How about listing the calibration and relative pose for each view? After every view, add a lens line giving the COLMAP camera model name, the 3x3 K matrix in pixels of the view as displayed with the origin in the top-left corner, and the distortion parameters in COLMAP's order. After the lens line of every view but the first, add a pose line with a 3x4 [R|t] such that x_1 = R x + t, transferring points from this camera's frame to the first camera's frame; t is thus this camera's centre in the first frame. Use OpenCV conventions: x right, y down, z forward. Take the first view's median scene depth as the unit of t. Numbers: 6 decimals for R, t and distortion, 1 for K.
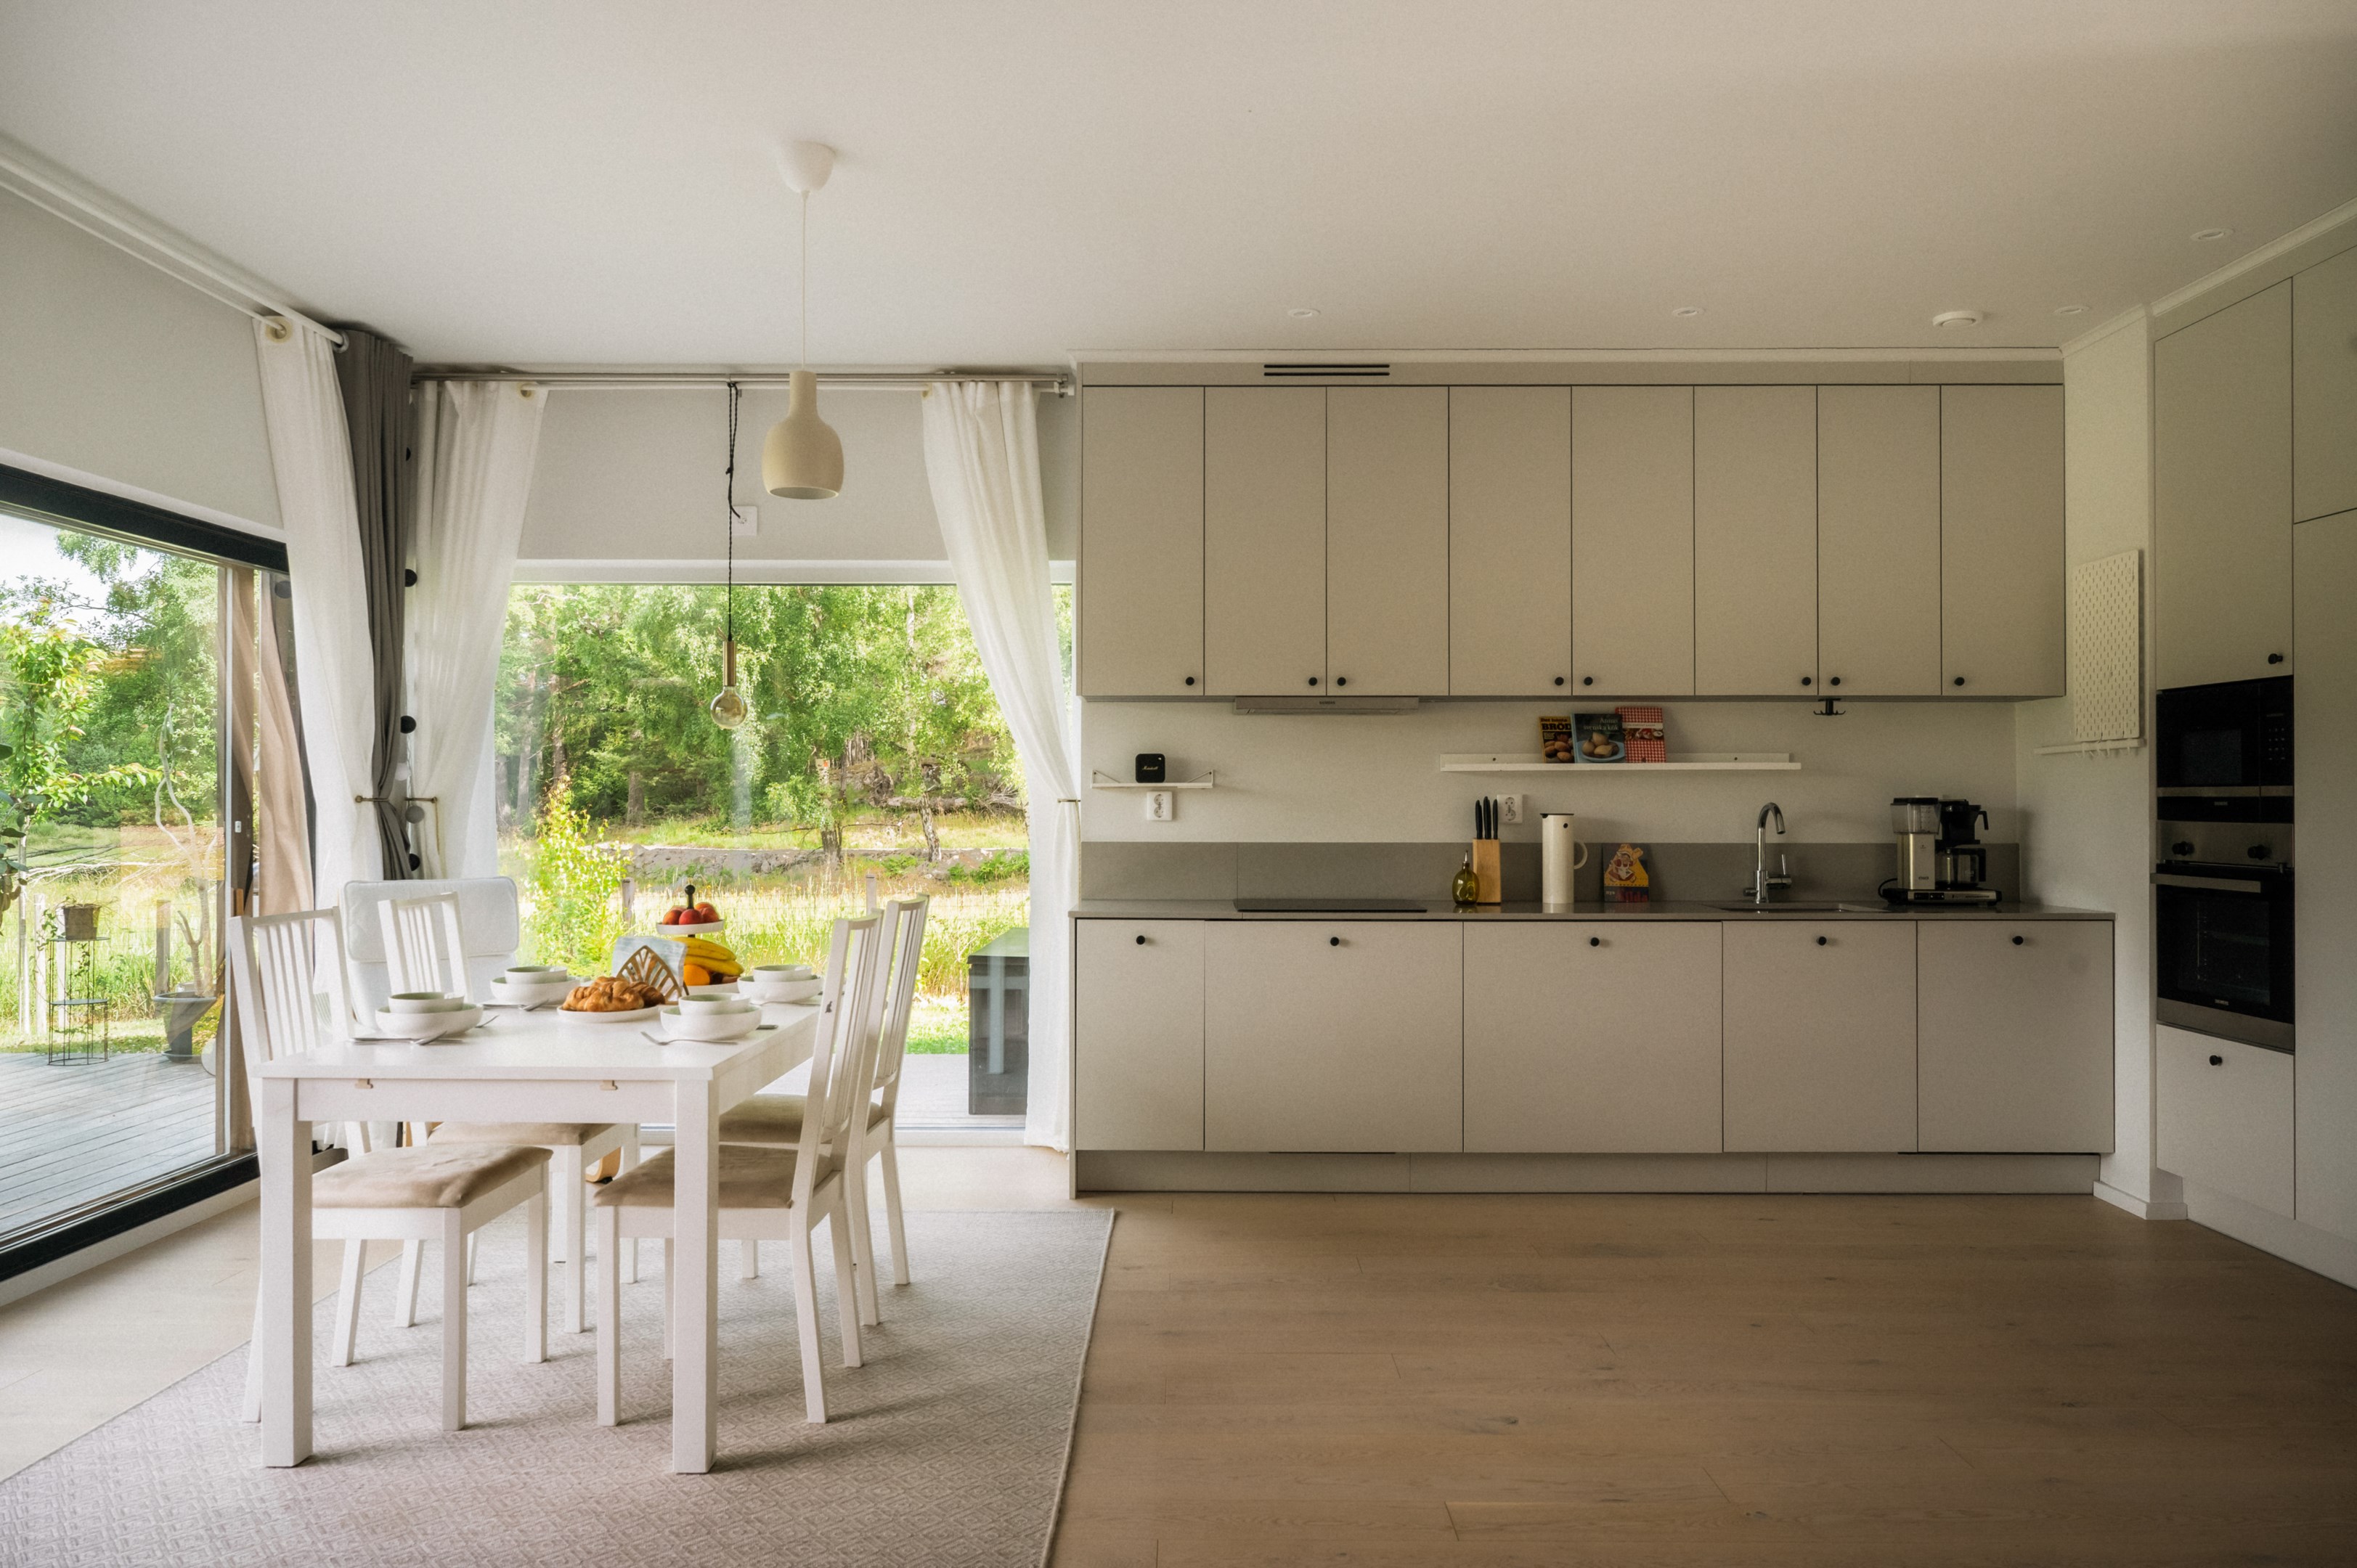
lens RADIAL K [[1617.9, 0, 1178.5], [0, 1617.9, 784.0], [0, 0, 1]] dist [-0.022936, -0.000890]
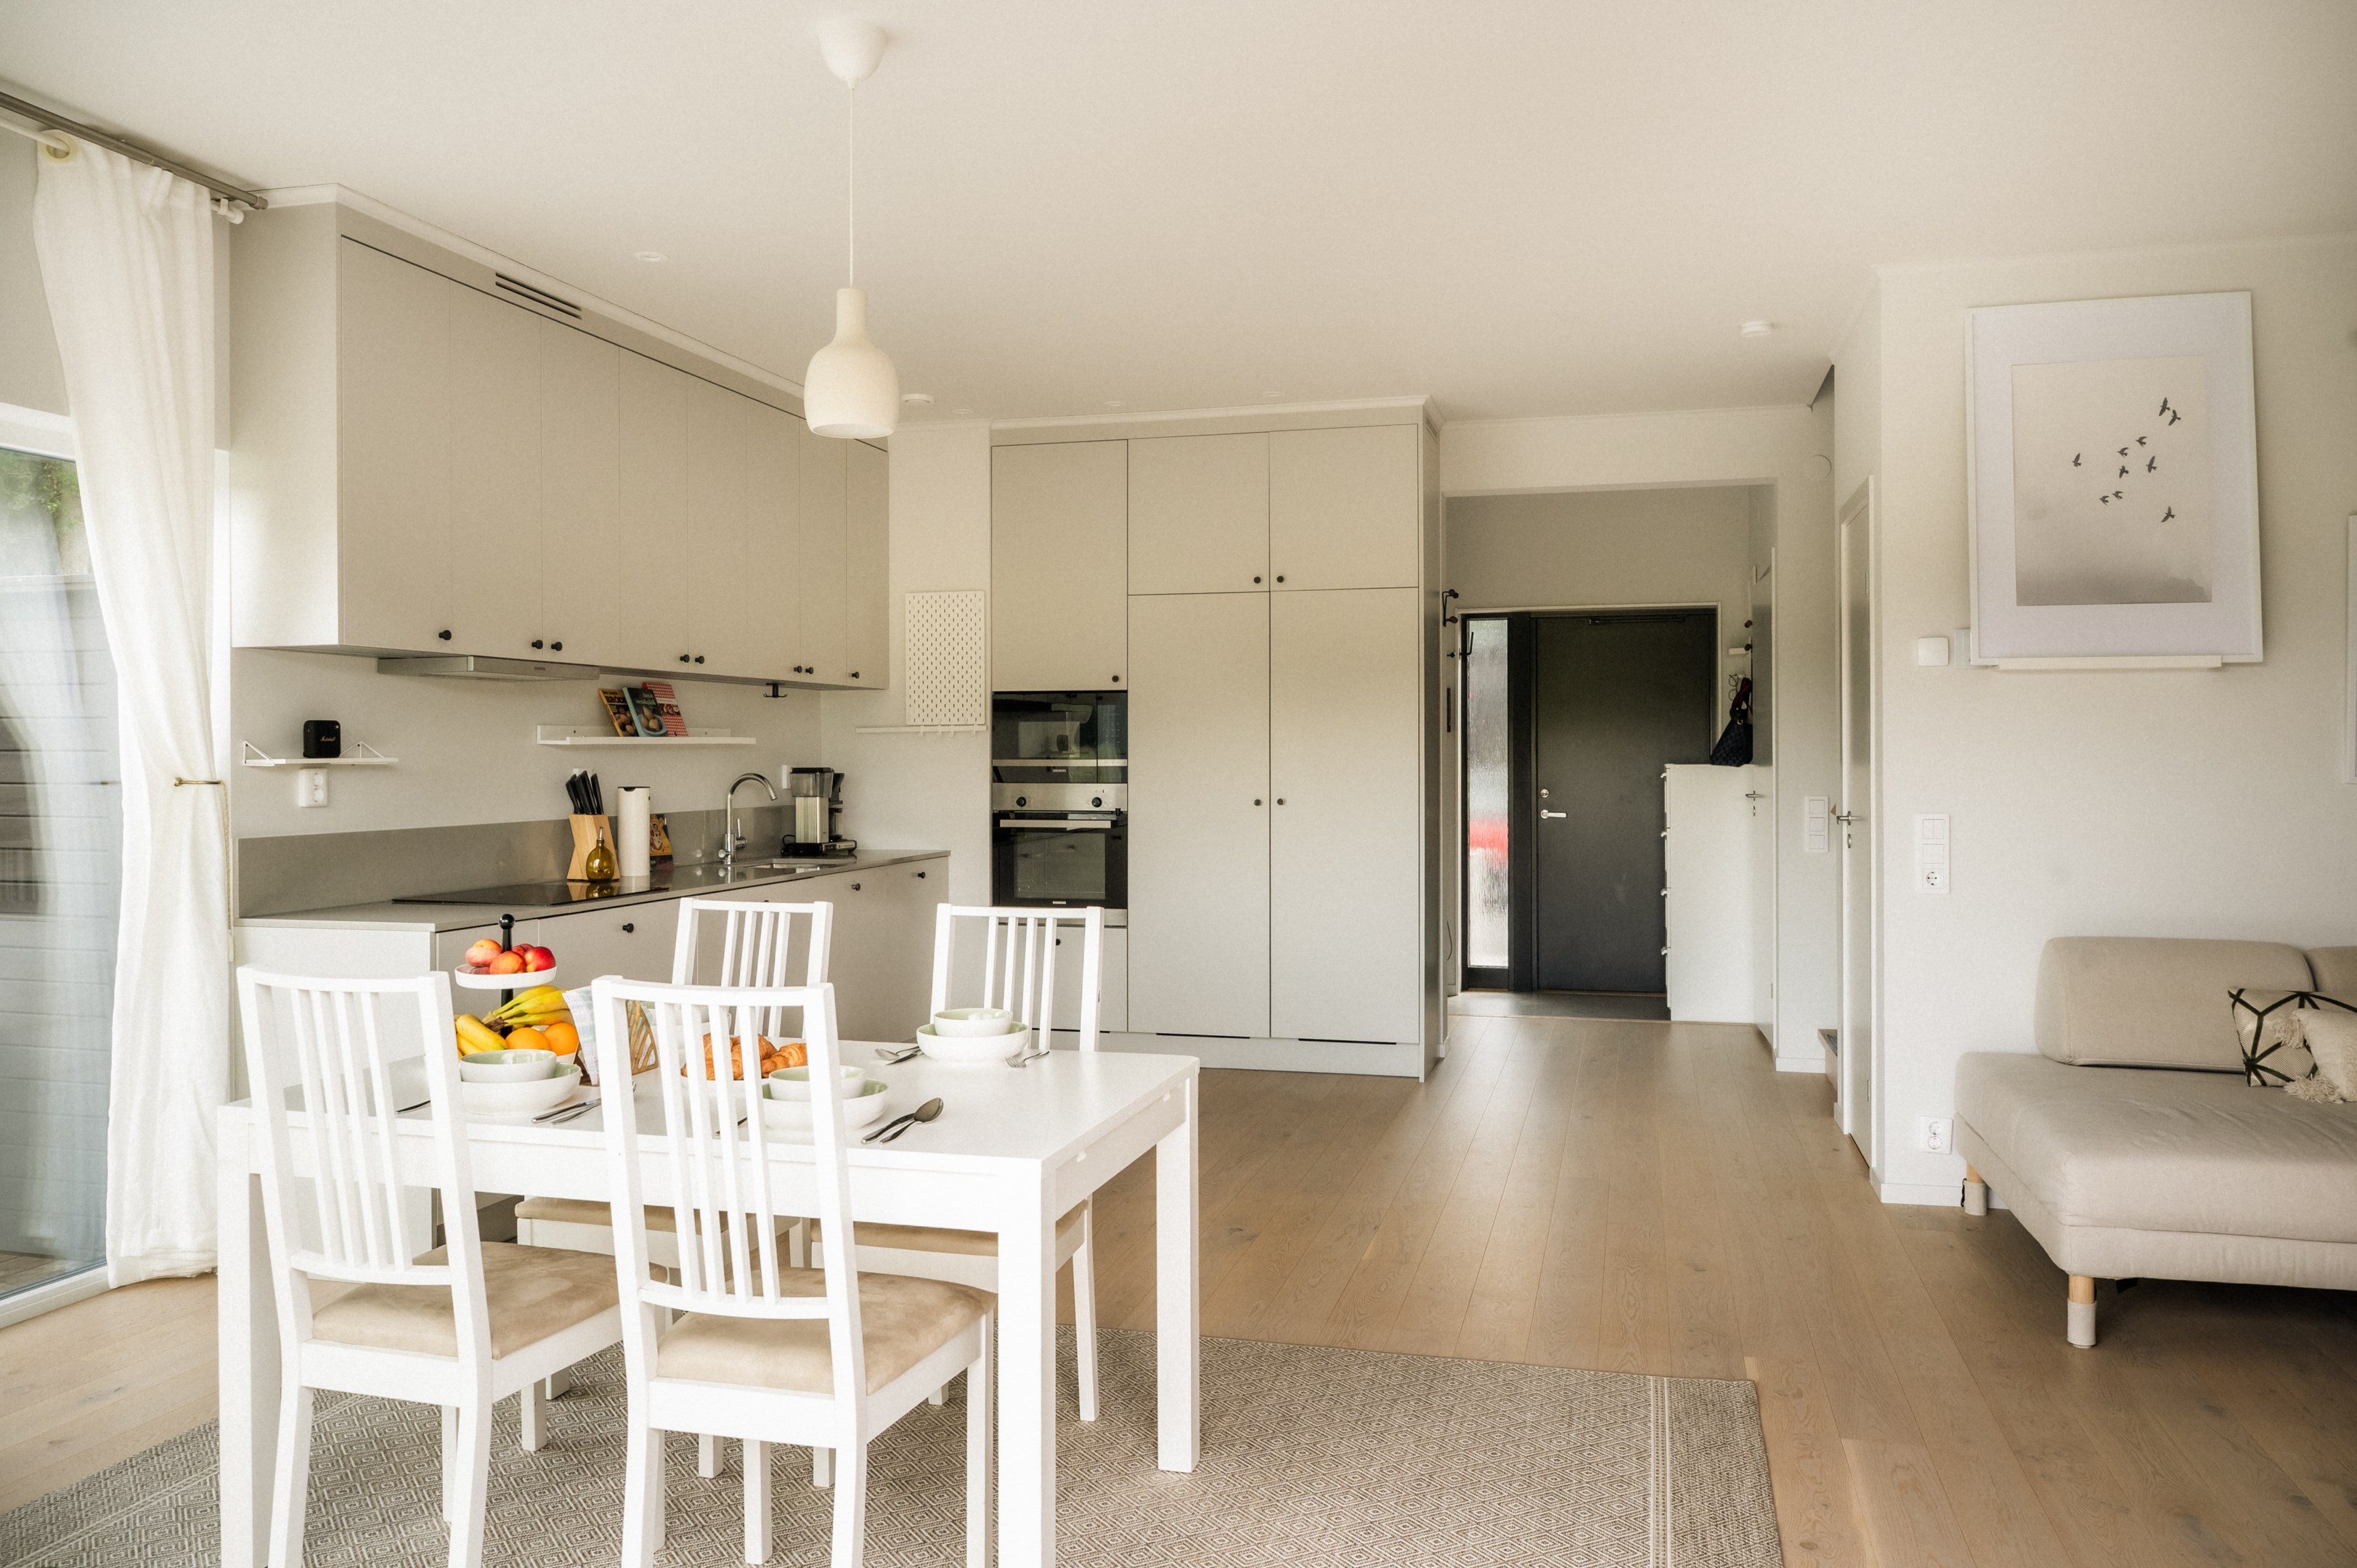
lens RADIAL K [[1689.1, 0, 1178.5], [0, 1689.1, 784.0], [0, 0, 1]] dist [-0.004951, 0.000339]
pose [[0.255374, -0.019109, 0.966653, -0.700952], [-0.008207, 0.999726, 0.021930, -0.009216], [-0.966807, -0.013534, 0.255147, 0.401797]]
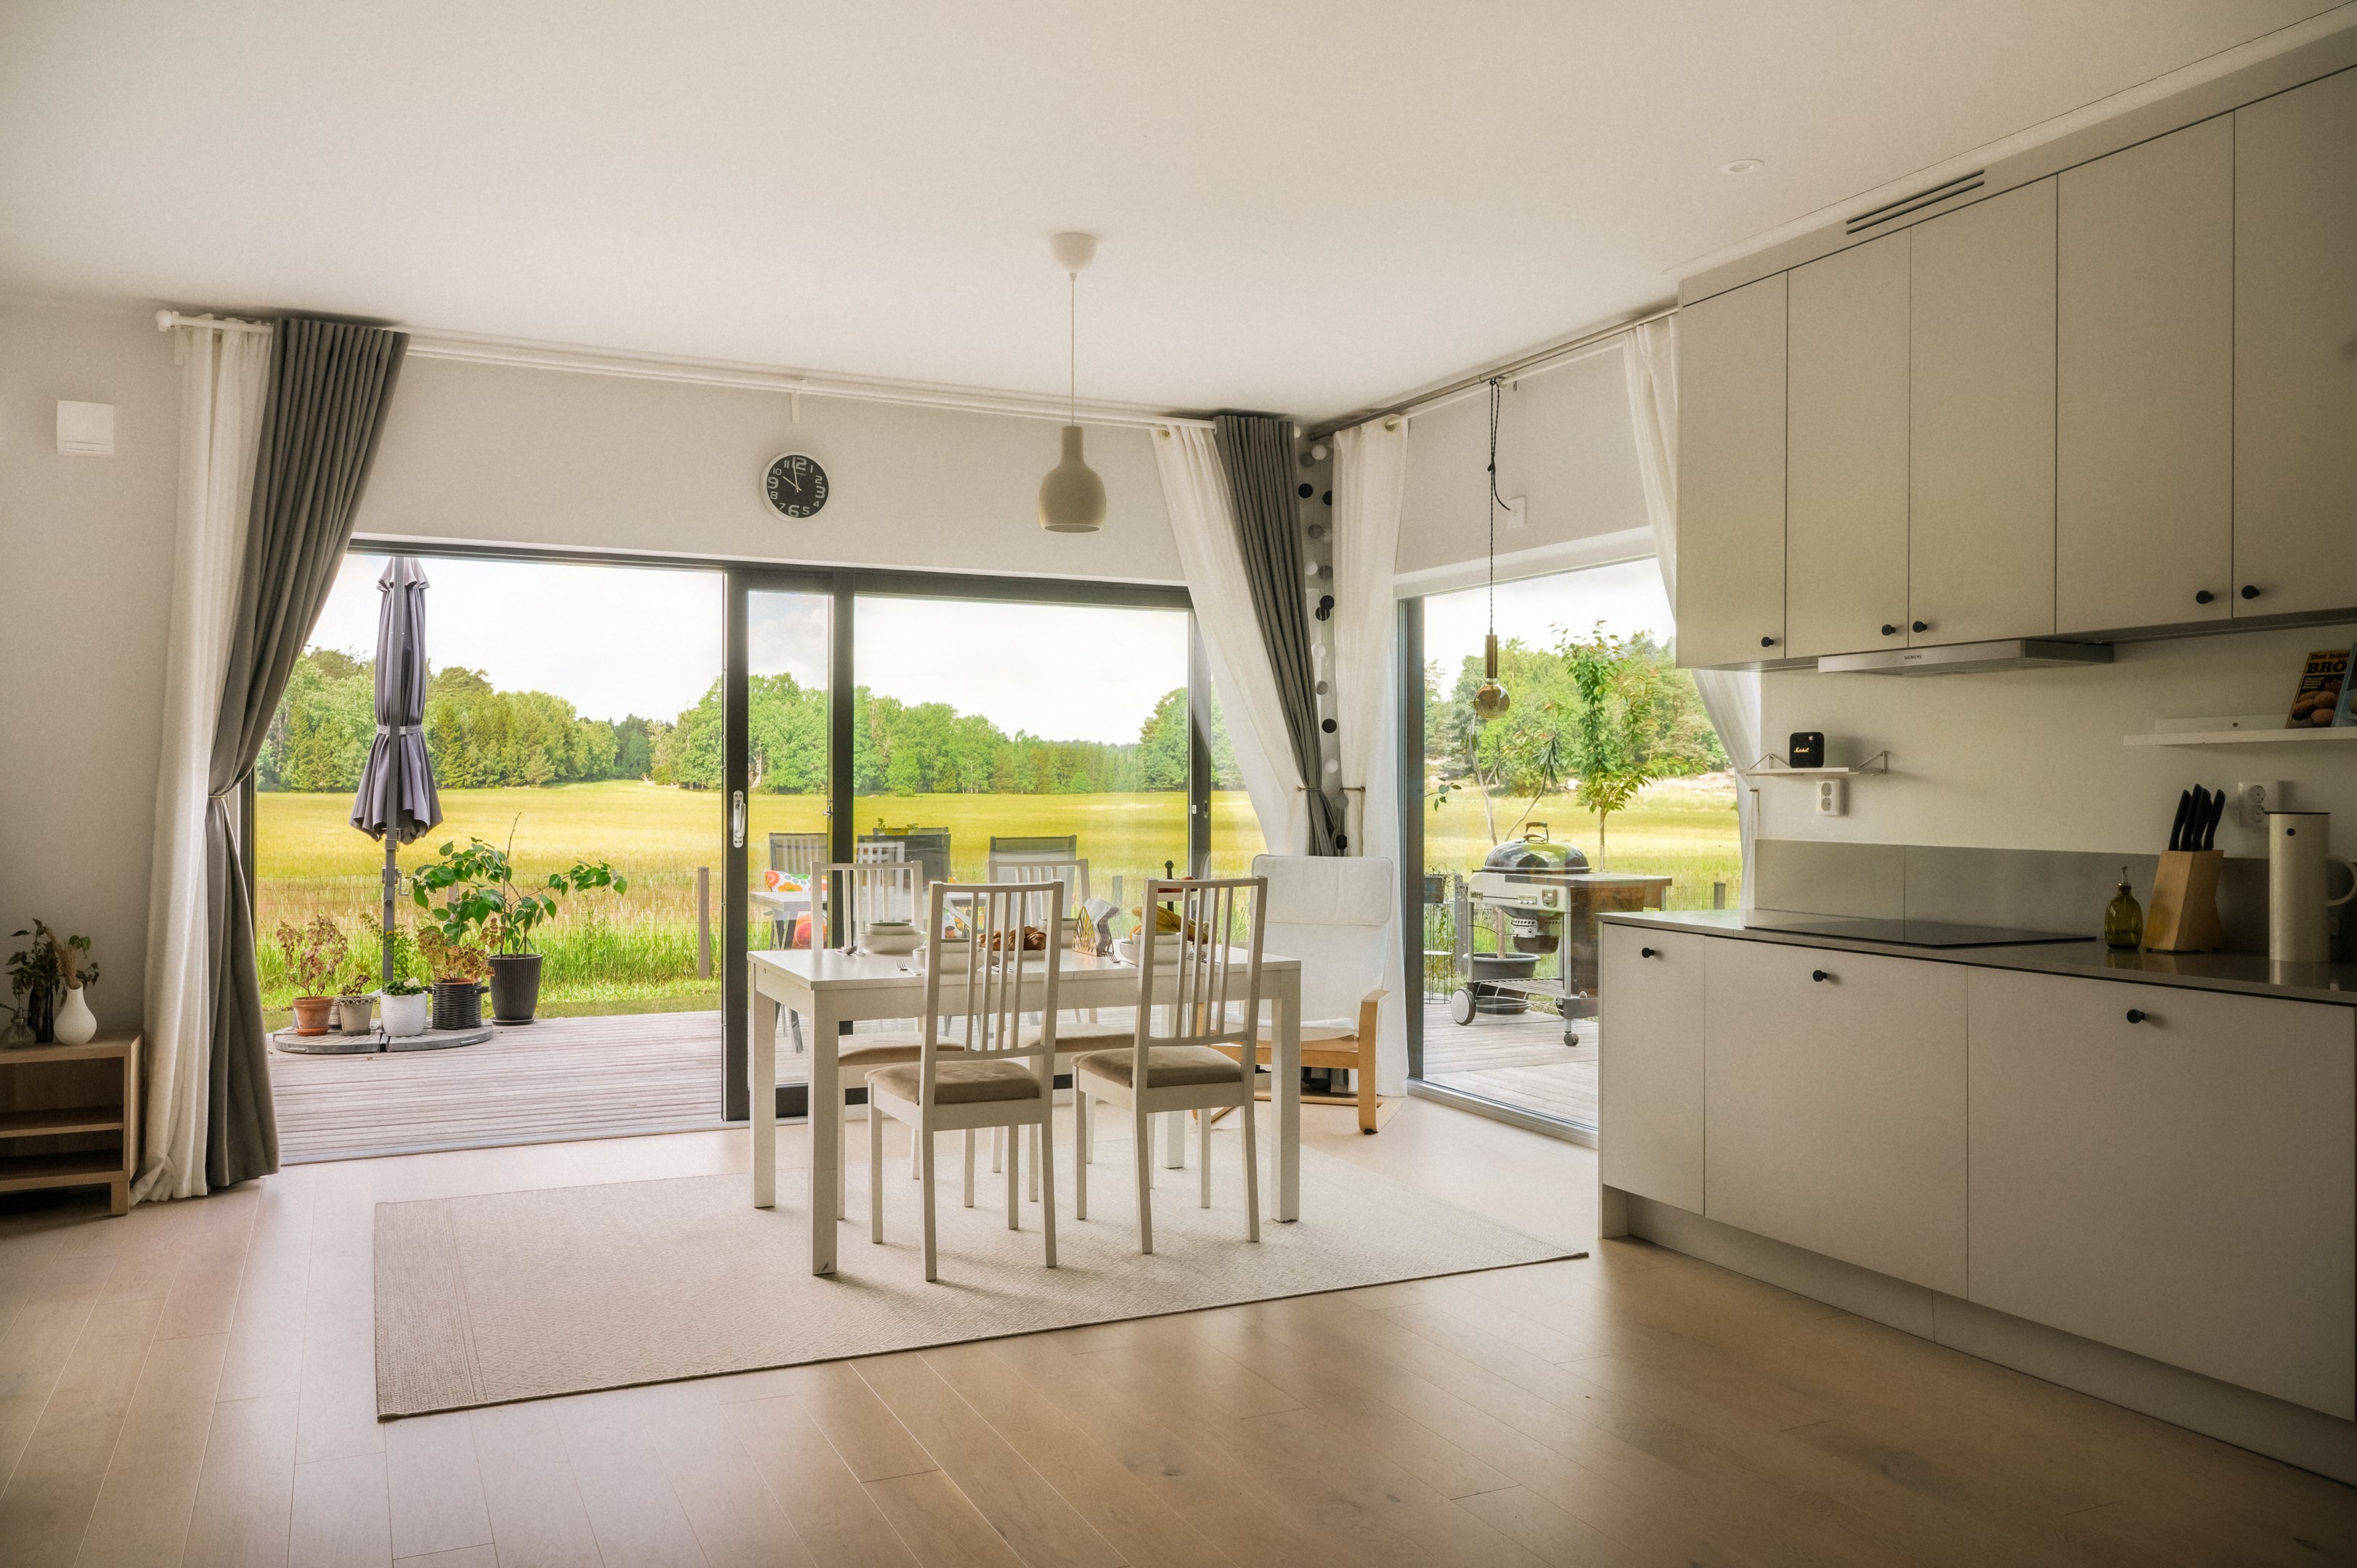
lens RADIAL K [[1760.5, 0, 1178.5], [0, 1760.5, 784.0], [0, 0, 1]] dist [-0.005336, -0.000315]
pose [[0.433406, -0.003498, -0.901192, 0.647133], [0.007487, 0.999972, -0.000280, 0.004989], [0.901168, -0.006626, 0.433420, 0.339250]]
